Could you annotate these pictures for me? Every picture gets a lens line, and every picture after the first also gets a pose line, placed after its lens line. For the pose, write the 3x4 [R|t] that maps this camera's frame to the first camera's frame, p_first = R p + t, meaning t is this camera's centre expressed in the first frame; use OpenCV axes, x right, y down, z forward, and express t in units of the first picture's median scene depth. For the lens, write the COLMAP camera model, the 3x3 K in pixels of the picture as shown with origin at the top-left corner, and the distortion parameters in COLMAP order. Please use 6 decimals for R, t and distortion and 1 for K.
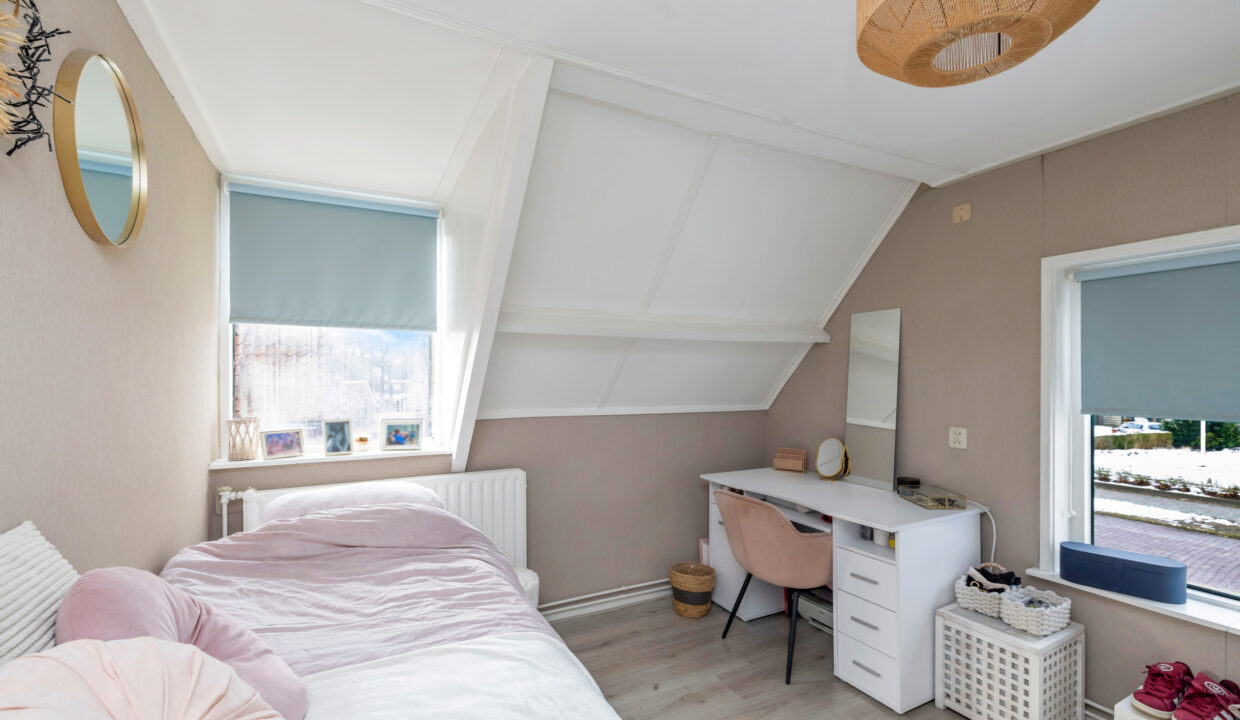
lens RADIAL K [[539.3, 0, 625.1], [0, 539.3, 352.4], [0, 0, 1]] dist [-0.001396, -0.000397]
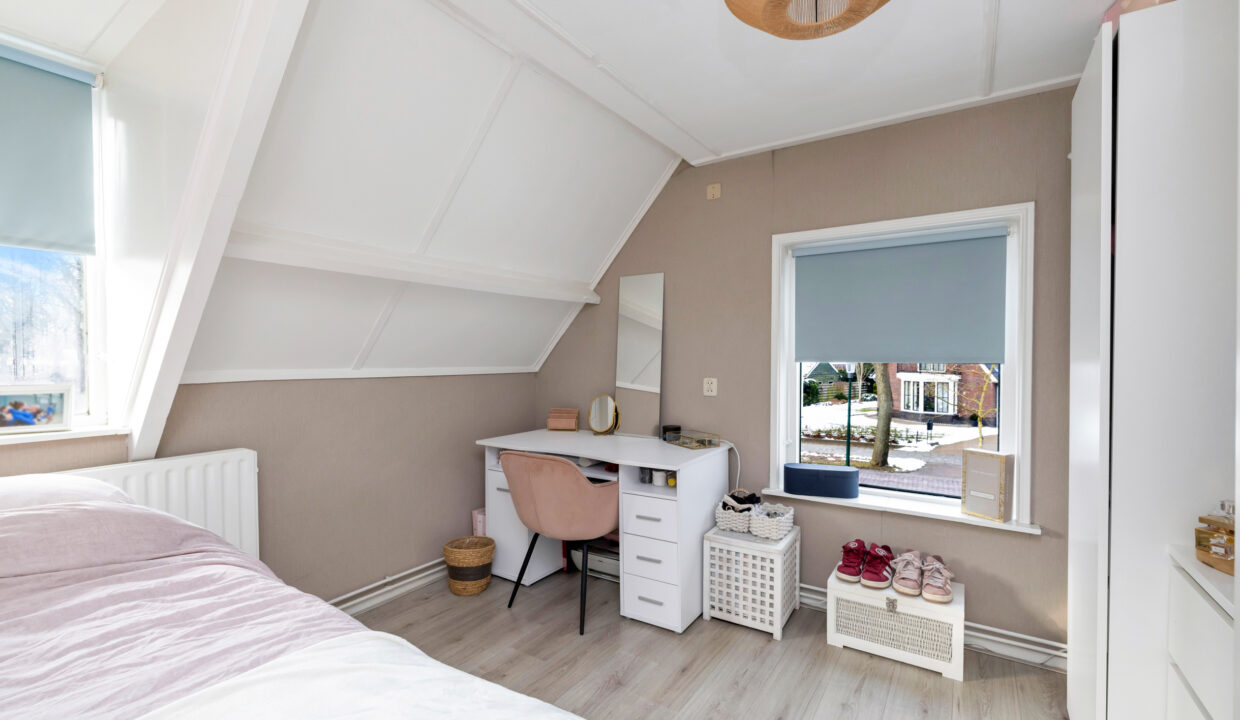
lens RADIAL K [[539.3, 0, 628.0], [0, 539.3, 347.1], [0, 0, 1]] dist [-0.001396, -0.000397]
pose [[0.868291, 0.001338, 0.496053, -0.113807], [-0.013176, 0.999706, 0.020367, 0.056775], [-0.495880, -0.024221, 0.868053, 0.096154]]
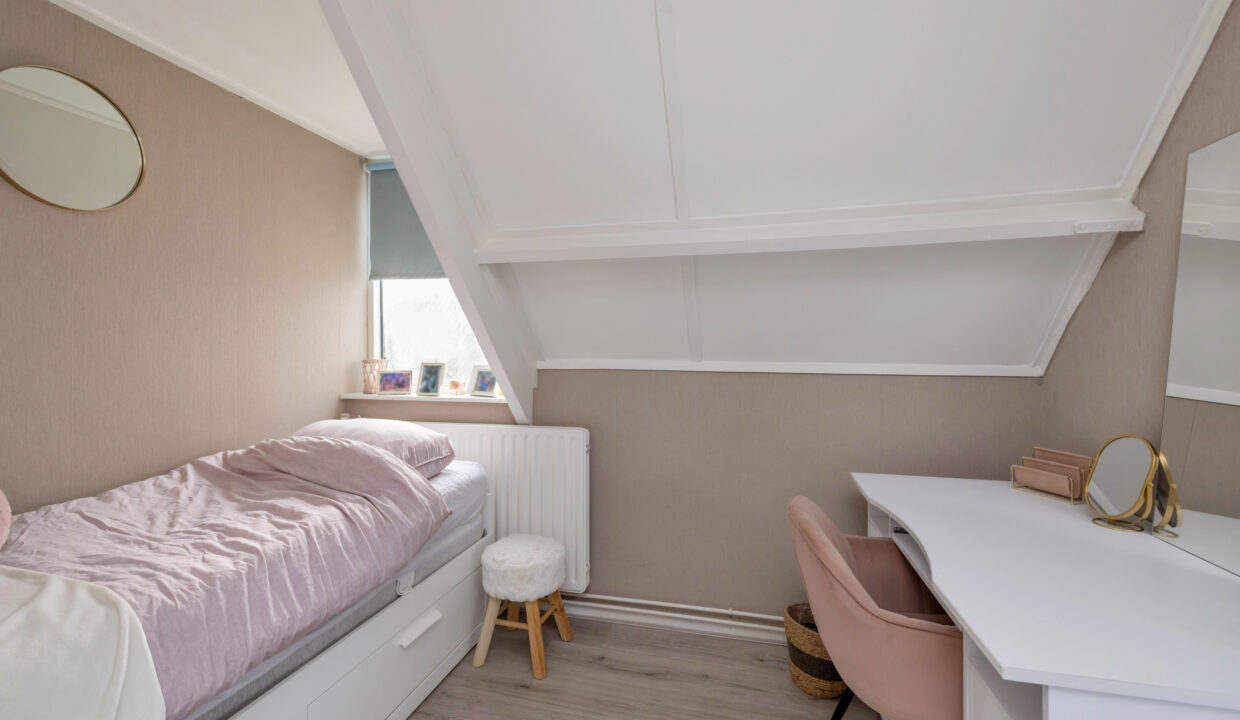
lens RADIAL K [[539.3, 0, 667.2], [0, 539.3, 344.2], [0, 0, 1]] dist [-0.001396, -0.000397]
pose [[0.732993, -0.010549, -0.680154, 0.508502], [0.029375, 0.999438, 0.016156, 0.079159], [0.679601, -0.031822, 0.732891, 0.505763]]
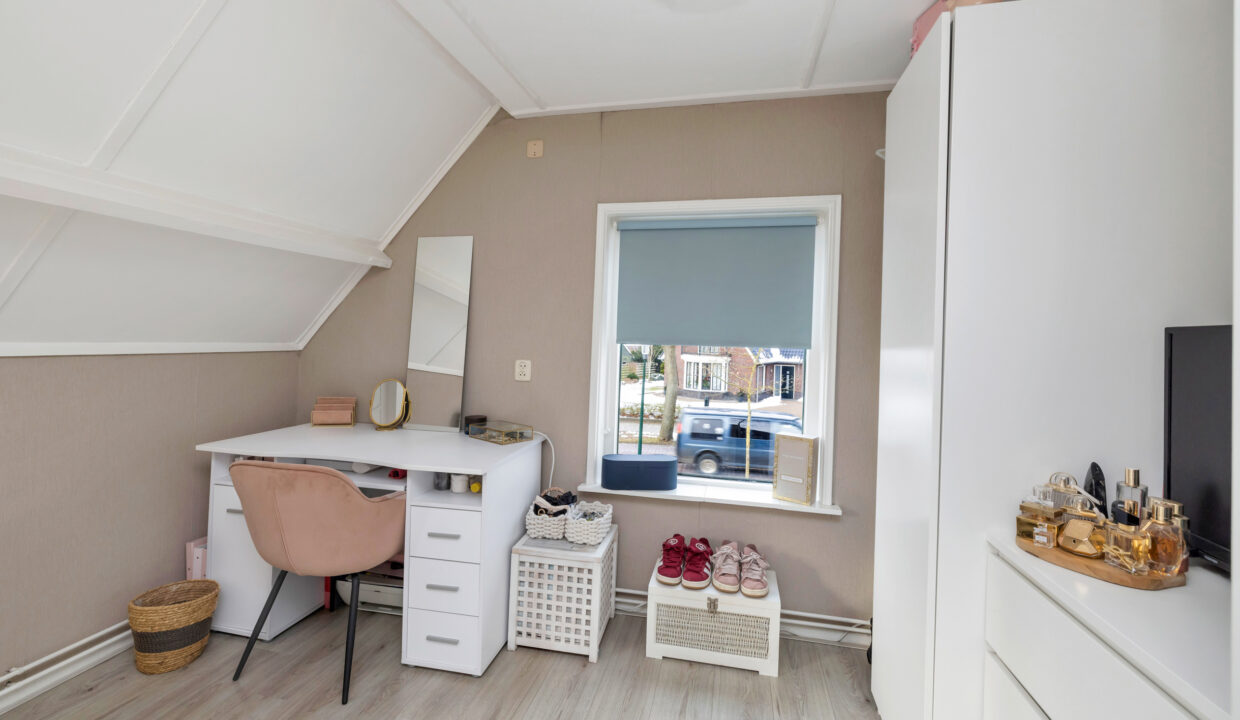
lens RADIAL K [[539.3, 0, 613.2], [0, 539.3, 313.6], [0, 0, 1]] dist [-0.001396, -0.000397]
pose [[0.653923, 0.042083, 0.755390, -0.039422], [-0.047487, 0.998766, -0.014534, 0.064314], [-0.755070, -0.026367, 0.655114, 0.231122]]
